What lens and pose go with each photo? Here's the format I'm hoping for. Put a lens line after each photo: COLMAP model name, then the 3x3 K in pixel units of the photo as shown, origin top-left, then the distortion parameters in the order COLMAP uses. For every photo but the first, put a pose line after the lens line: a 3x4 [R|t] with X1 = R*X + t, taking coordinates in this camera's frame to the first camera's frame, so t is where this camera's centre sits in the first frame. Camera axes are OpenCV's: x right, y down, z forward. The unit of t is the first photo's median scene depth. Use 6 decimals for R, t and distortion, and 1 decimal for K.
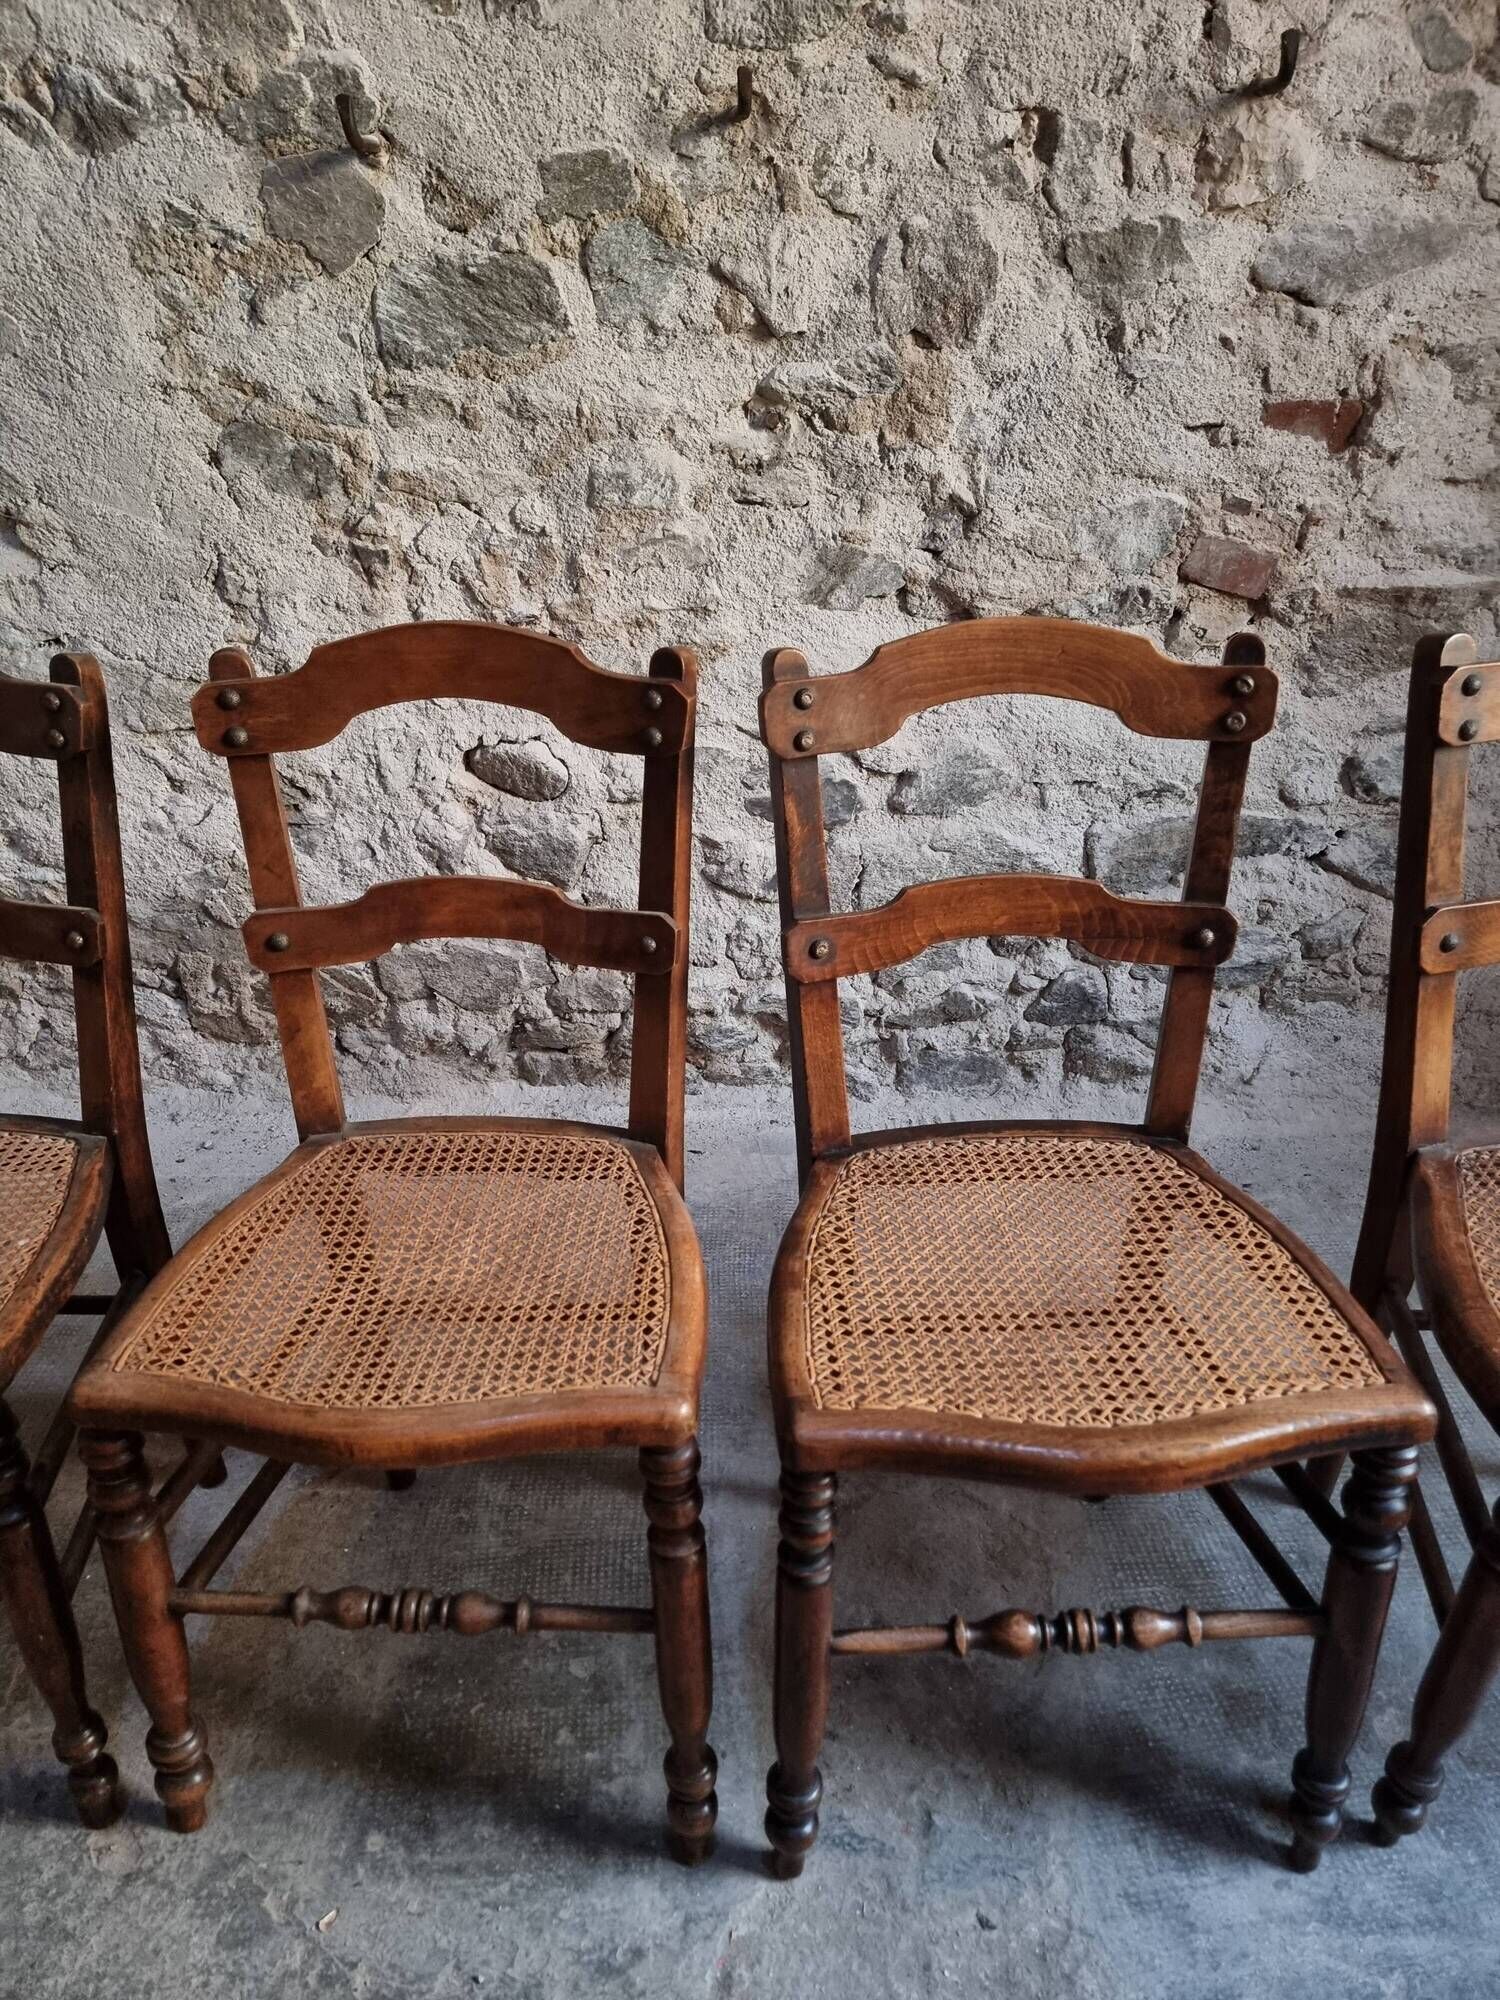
lens RADIAL K [[1403.9, 0, 726.7], [0, 1403.9, 1007.7], [0, 0, 1]] dist [0.082467, -0.074412]
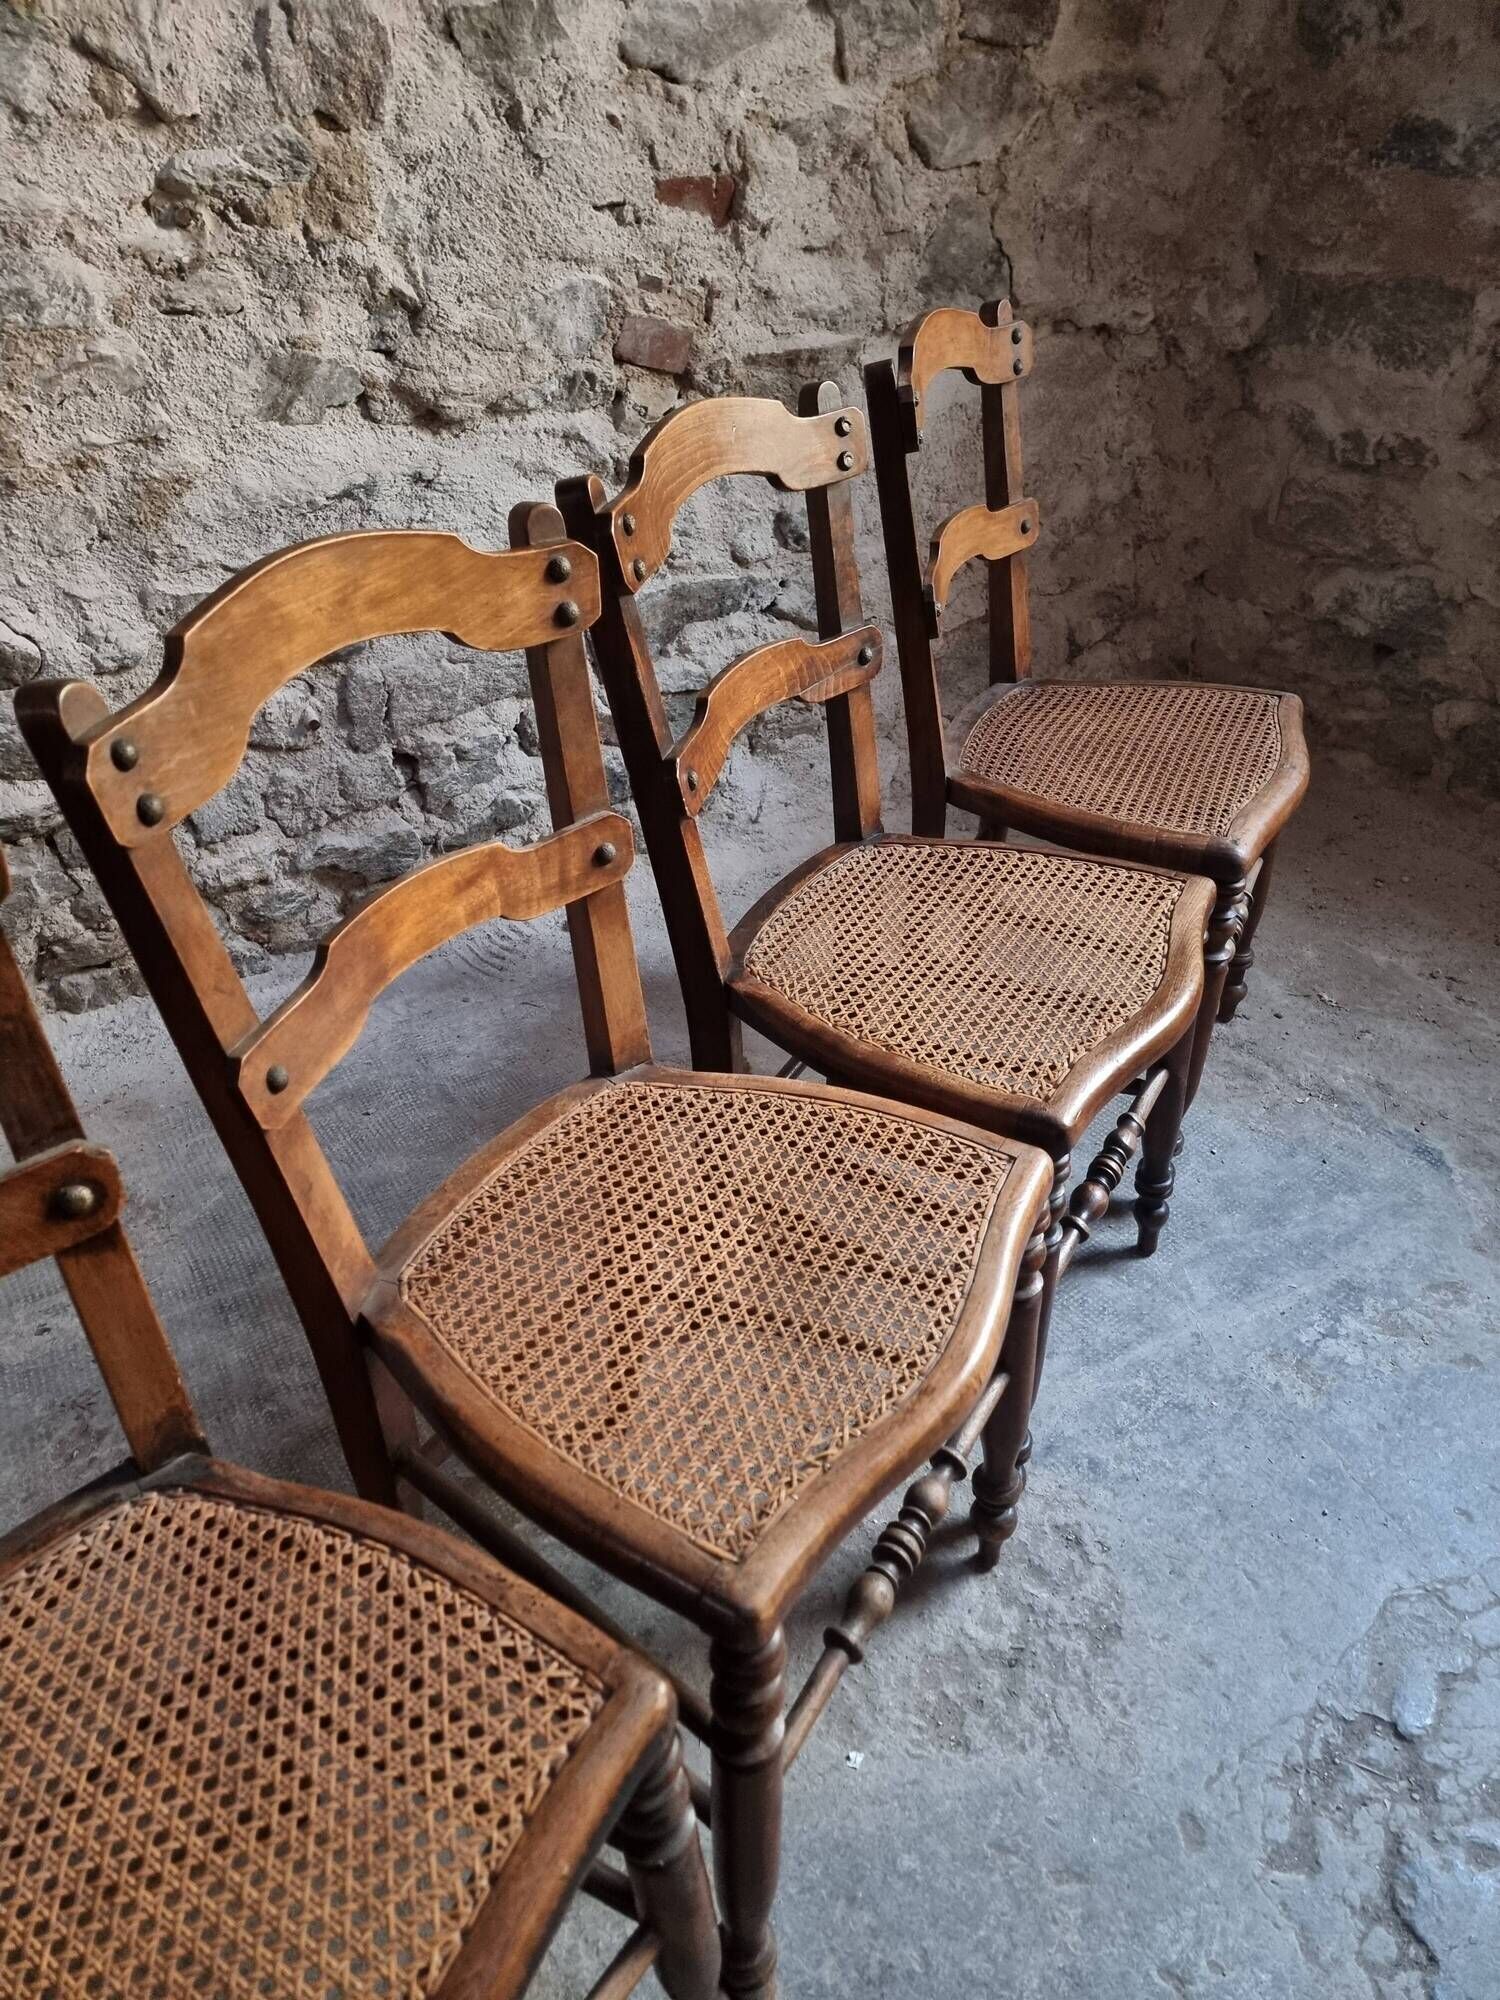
lens RADIAL K [[1403.9, 0, 746.0], [0, 1403.9, 1020.6], [0, 0, 1]] dist [0.082467, -0.074412]
pose [[0.848603, -0.298366, 0.436865, -0.218723], [0.249823, 0.953918, 0.166222, 0.018588], [-0.466328, -0.031918, 0.884036, -0.006244]]
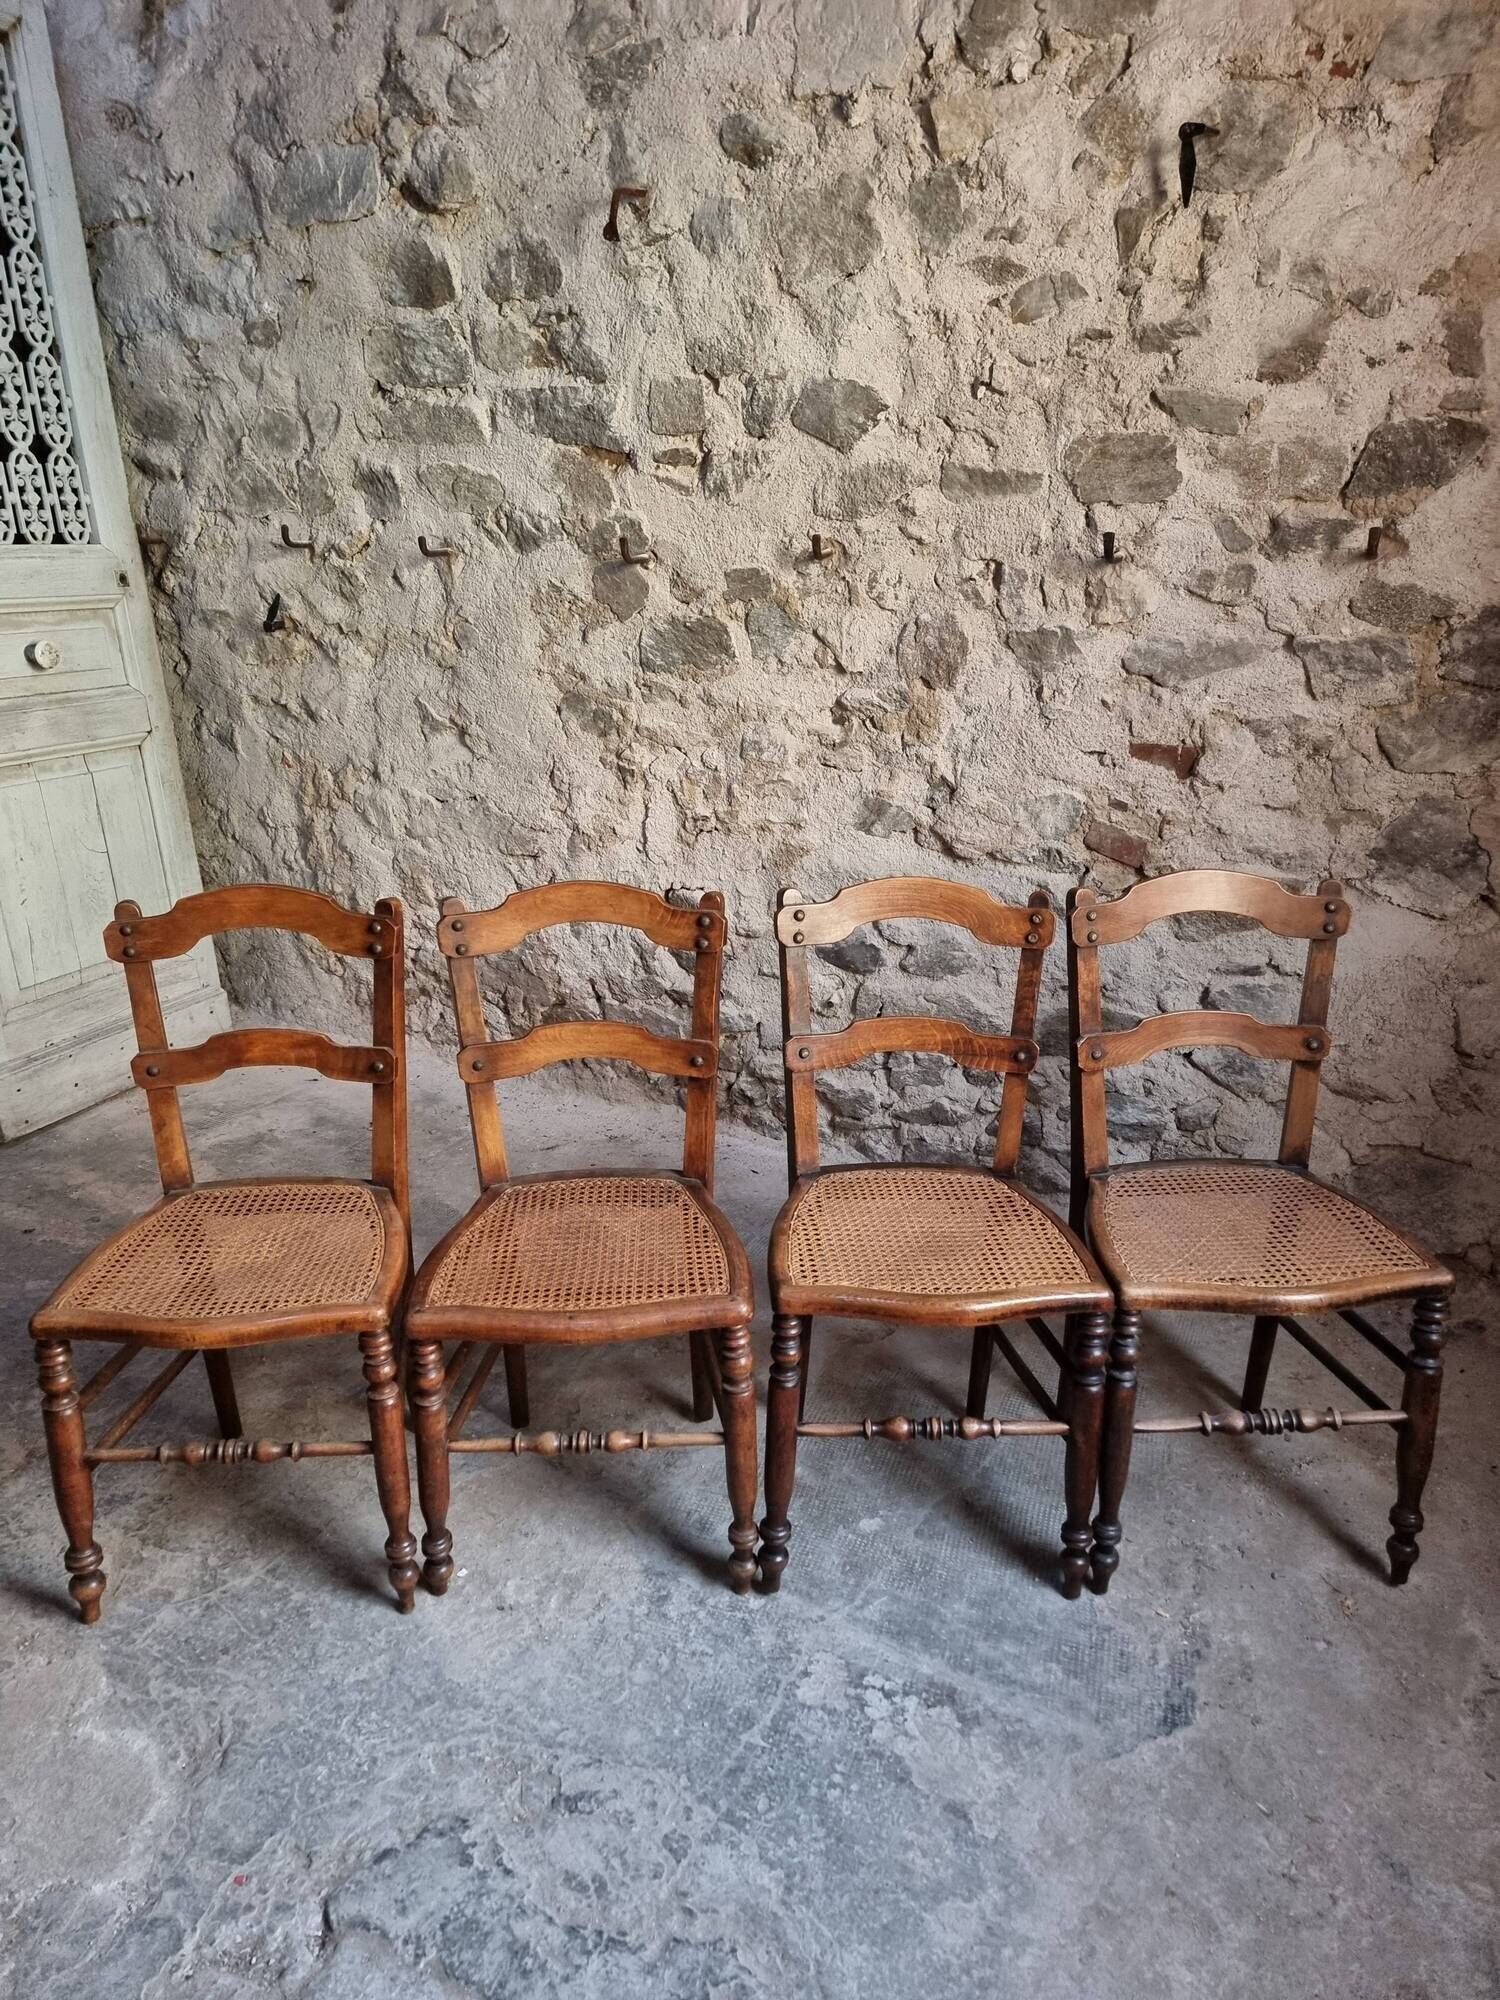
lens RADIAL K [[1403.9, 0, 730.0], [0, 1403.9, 1023.6], [0, 0, 1]] dist [0.082467, -0.074412]
pose [[0.892321, 0.184469, -0.411988, 0.645159], [-0.225977, 0.972638, -0.053940, 0.042004], [0.390765, 0.141231, 0.909591, -0.470389]]
